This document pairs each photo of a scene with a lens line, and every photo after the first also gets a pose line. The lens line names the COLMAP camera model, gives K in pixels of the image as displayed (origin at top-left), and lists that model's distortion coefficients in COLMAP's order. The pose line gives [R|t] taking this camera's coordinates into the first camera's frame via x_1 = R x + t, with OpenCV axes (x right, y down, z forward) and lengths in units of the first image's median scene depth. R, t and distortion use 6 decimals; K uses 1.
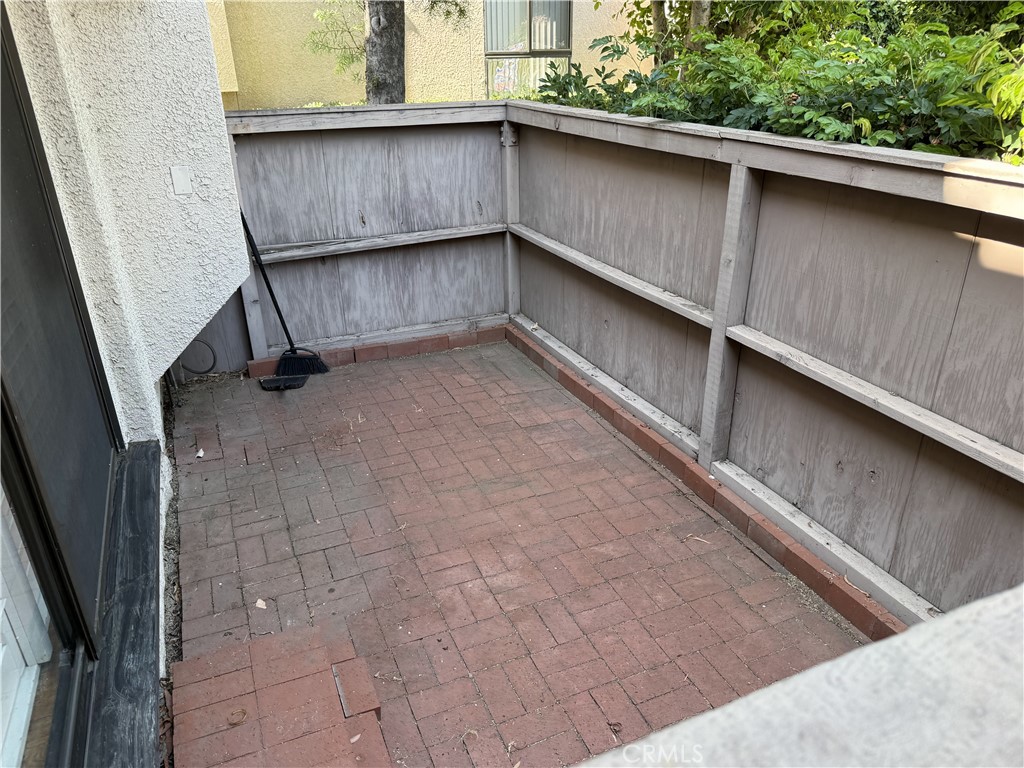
lens RADIAL K [[720.1, 0, 513.6], [0, 720.1, 391.1], [0, 0, 1]] dist [-0.002098, -0.008377]
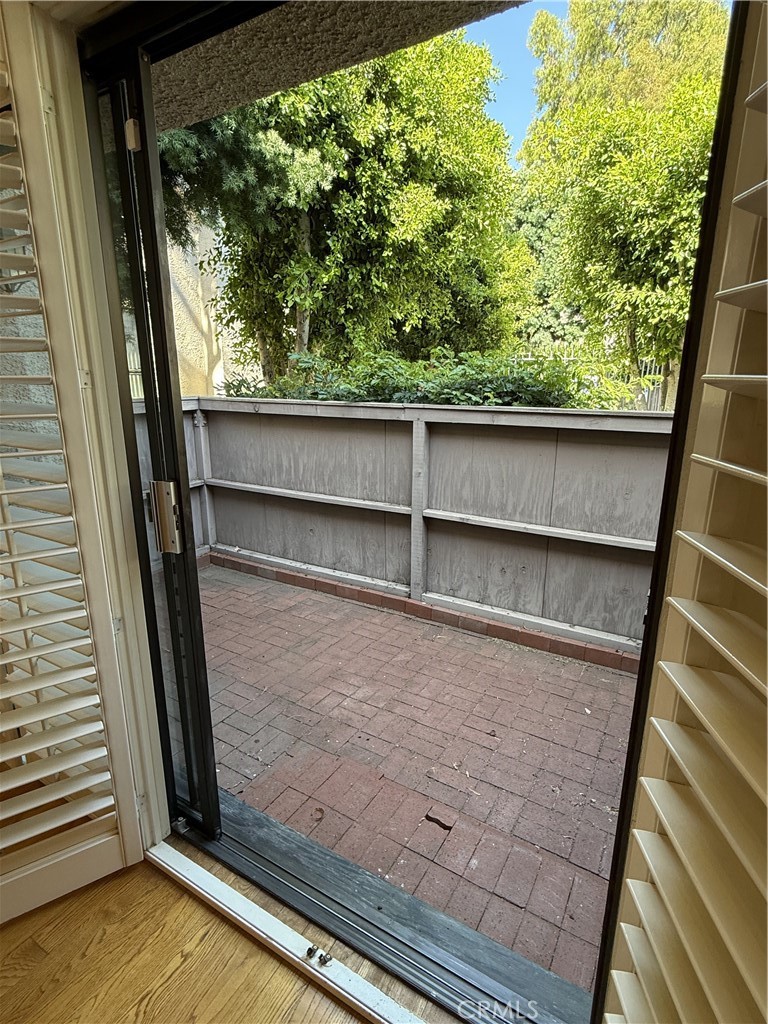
lens RADIAL K [[533.6, 0, 381.0], [0, 533.6, 504.0], [0, 0, 1]] dist [-0.024411, 0.000207]
pose [[0.825060, -0.139603, 0.547528, -0.478250], [0.239025, 0.964259, -0.114327, 0.017614], [-0.511999, 0.225200, 0.828940, -0.020143]]
